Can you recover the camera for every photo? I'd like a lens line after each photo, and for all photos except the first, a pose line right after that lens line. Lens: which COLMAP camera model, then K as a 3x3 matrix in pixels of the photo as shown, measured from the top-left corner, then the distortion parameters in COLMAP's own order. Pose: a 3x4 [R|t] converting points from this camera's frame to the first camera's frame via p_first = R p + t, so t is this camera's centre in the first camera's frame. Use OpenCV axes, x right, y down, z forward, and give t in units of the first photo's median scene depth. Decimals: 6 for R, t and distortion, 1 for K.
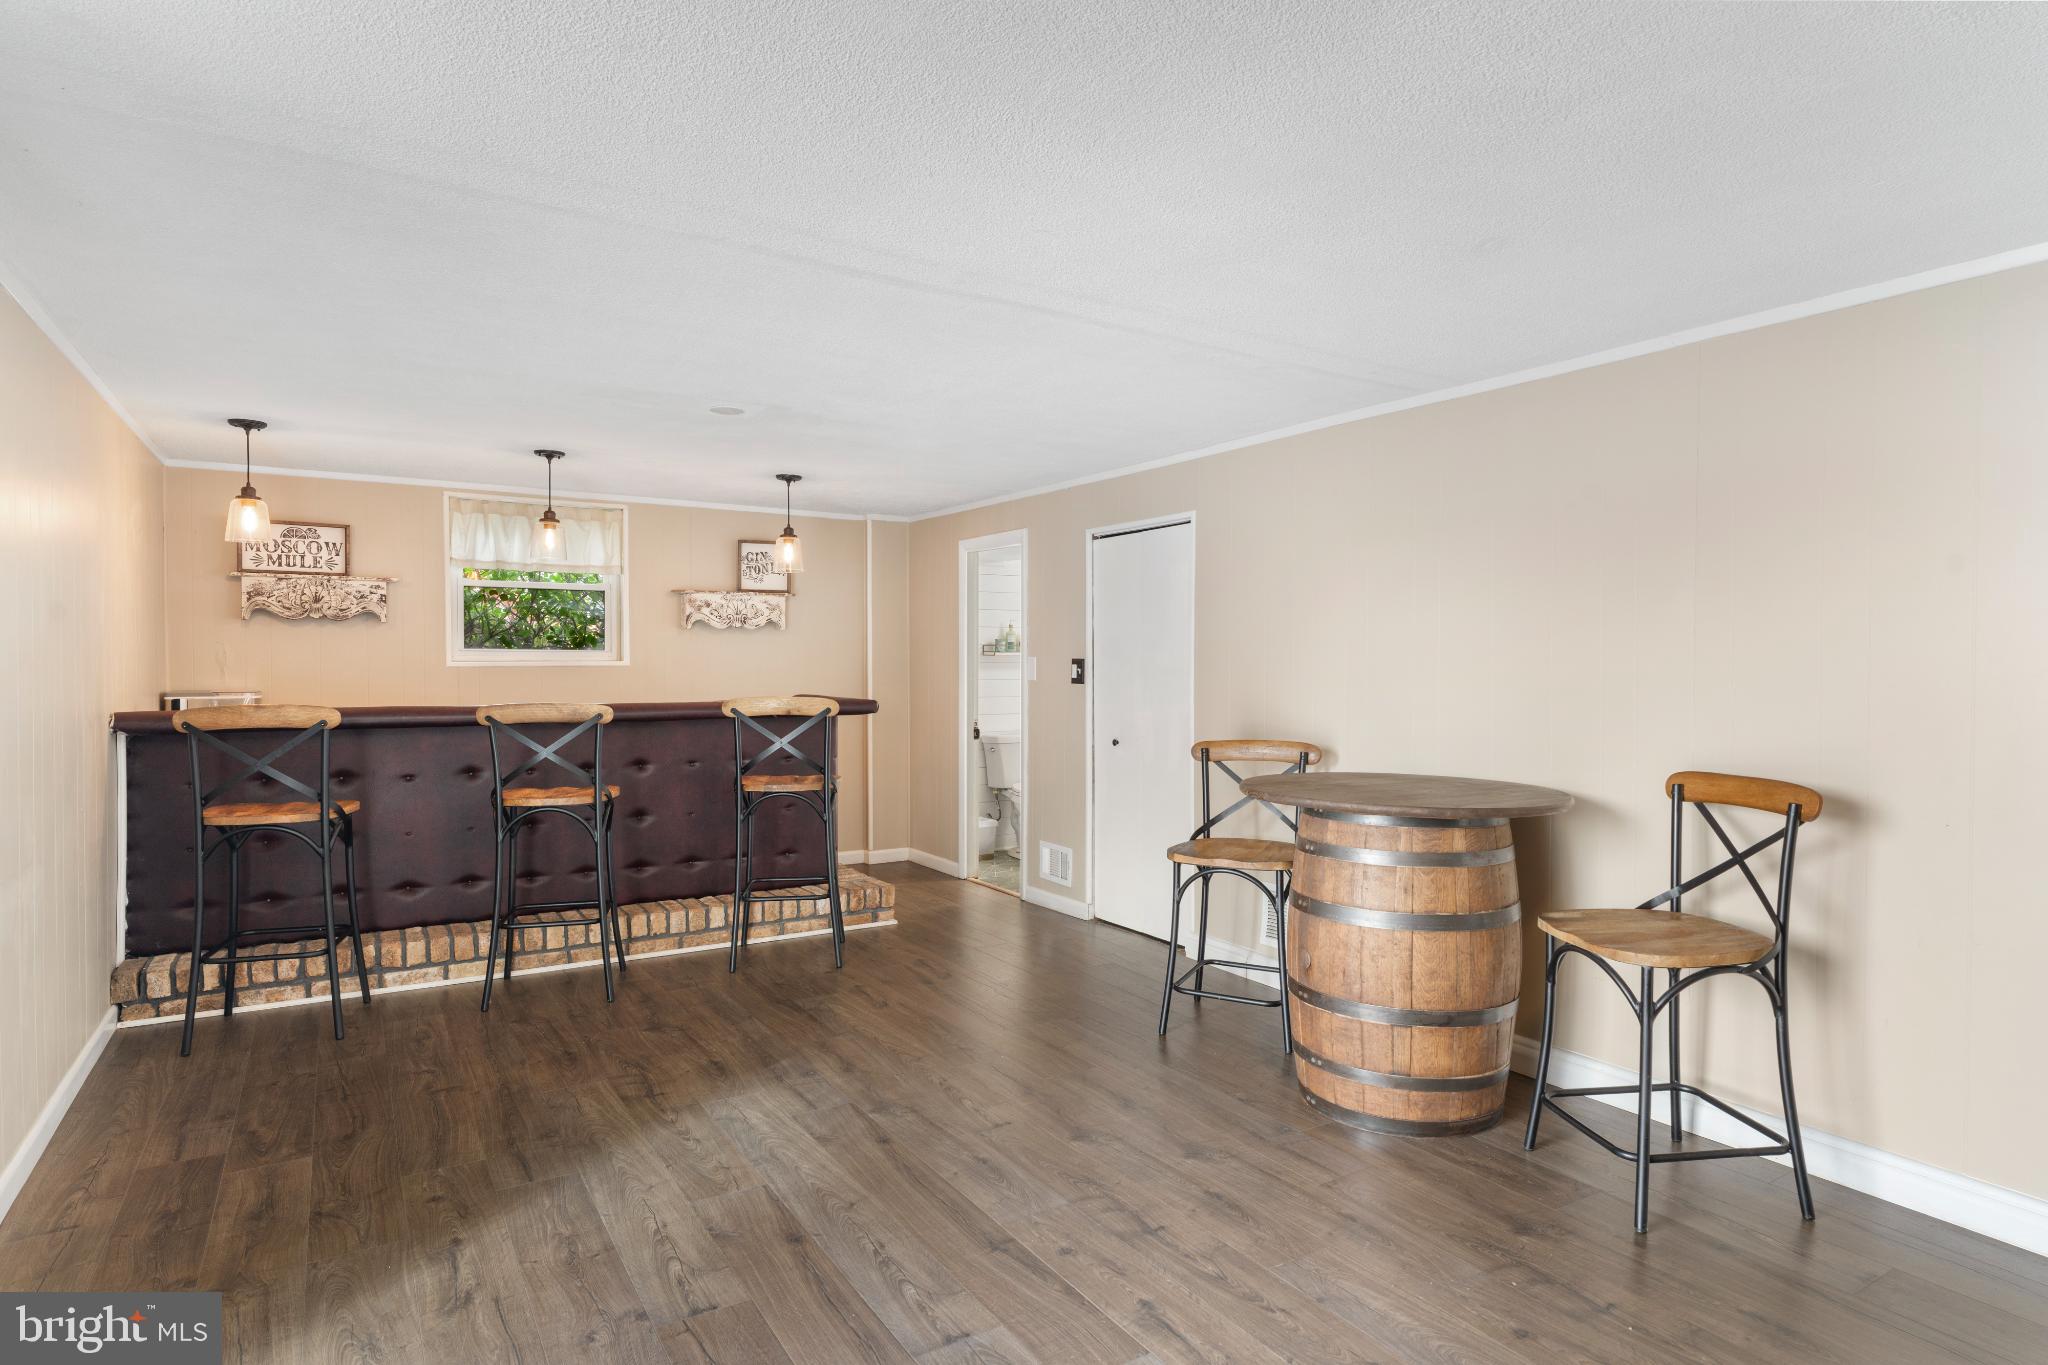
lens RADIAL K [[1120.6, 0, 1016.9], [0, 1120.6, 680.4], [0, 0, 1]] dist [0.002126, -0.000173]
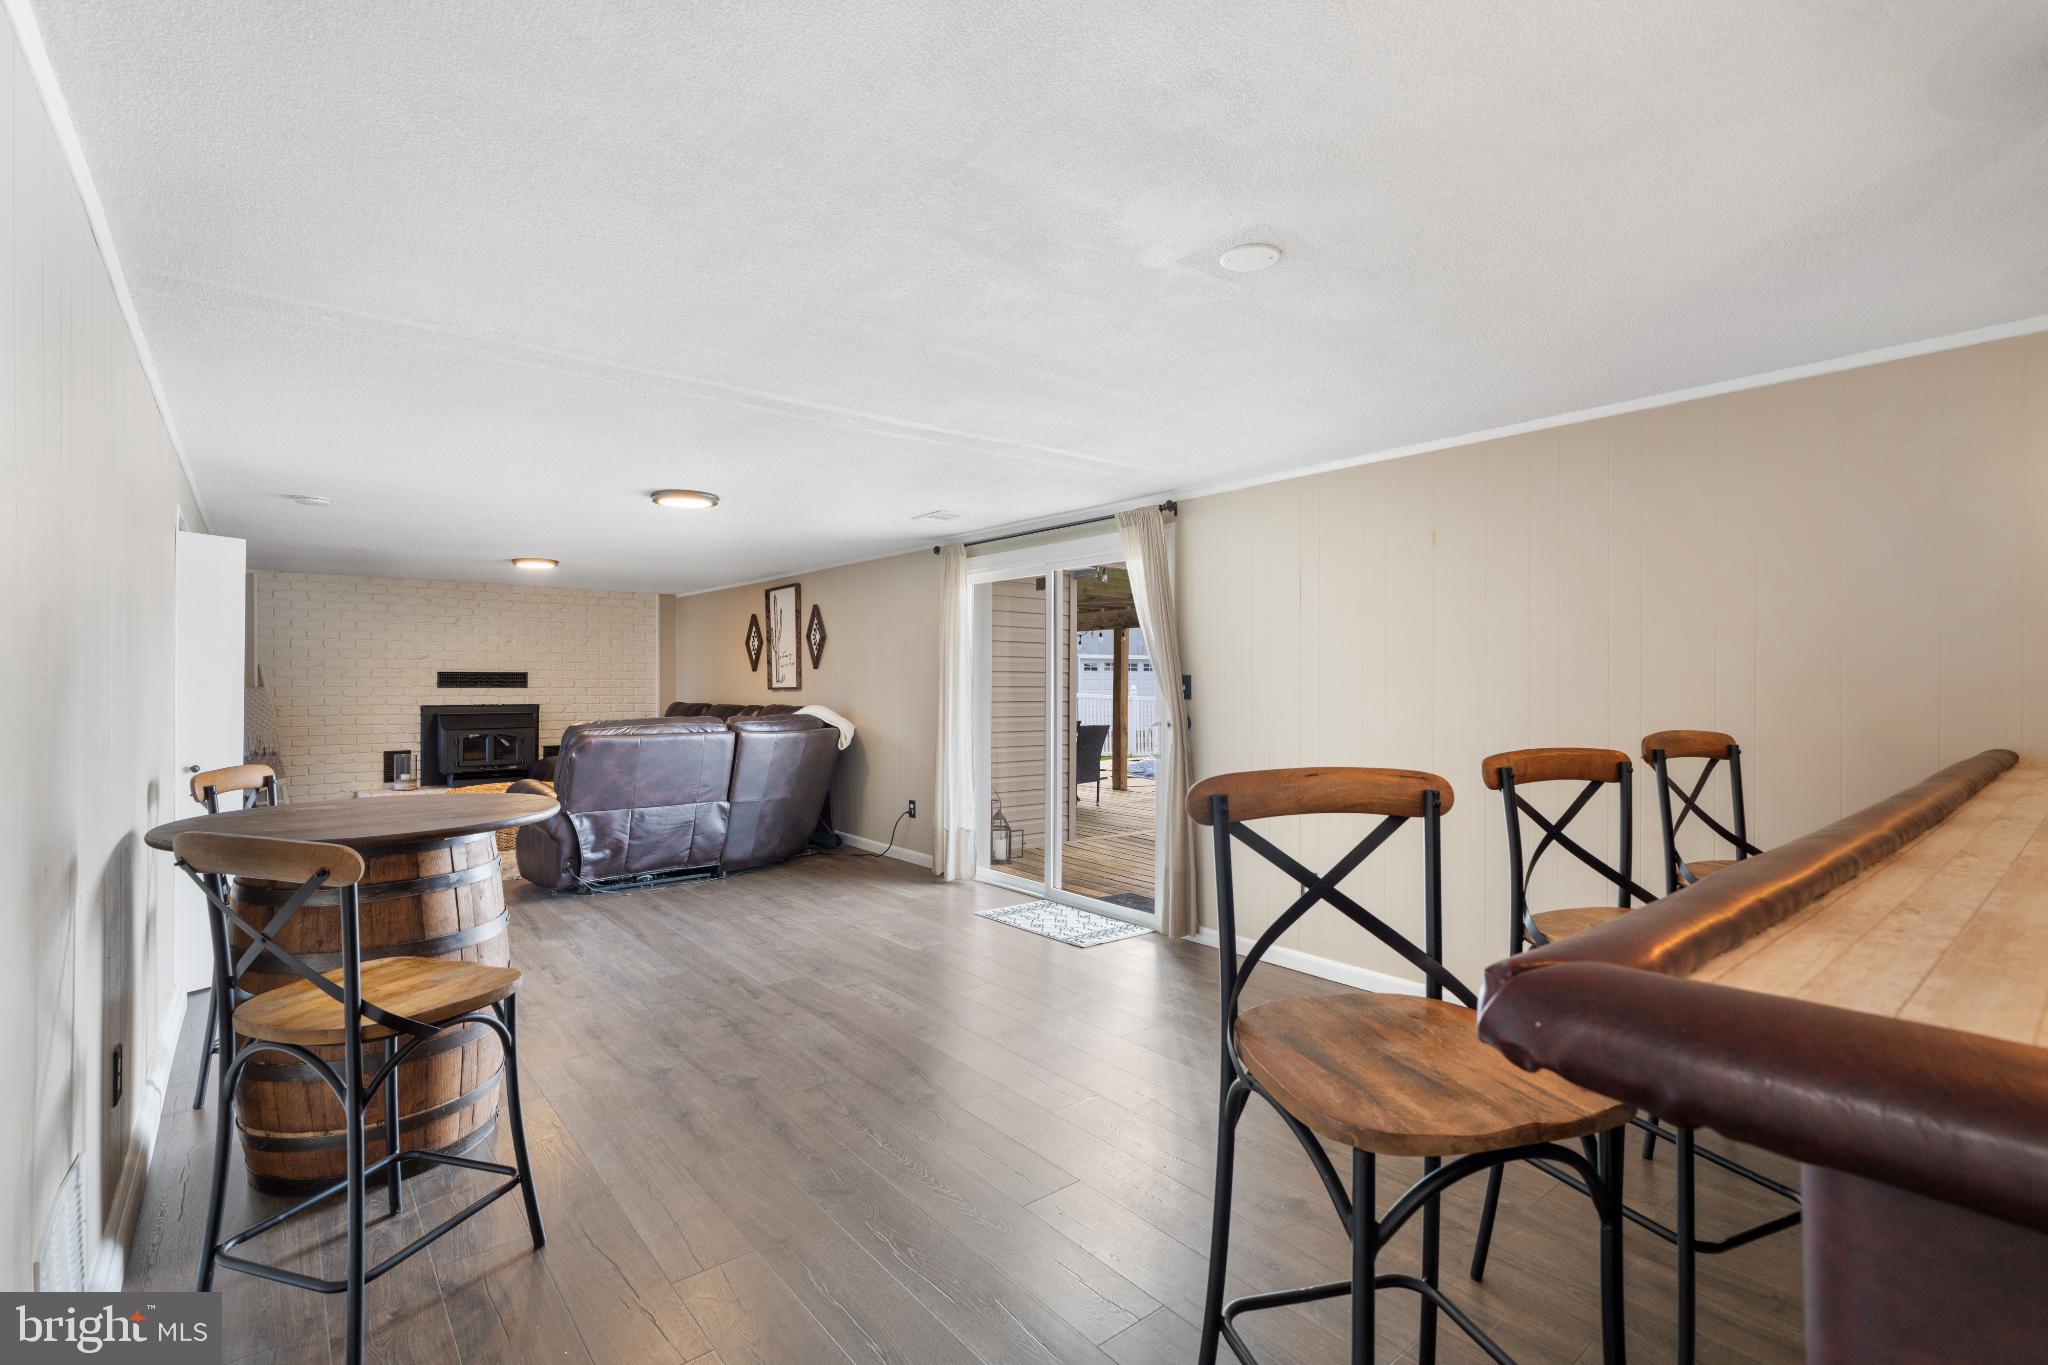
lens RADIAL K [[928.6, 0, 1016.1], [0, 928.6, 674.6], [0, 0, 1]] dist [-0.002790, 0.000488]
pose [[-0.991155, -0.001763, -0.132696, -0.052139], [-0.003081, 0.999948, 0.009733, -0.018098], [0.132672, 0.010056, -0.991109, 1.116641]]
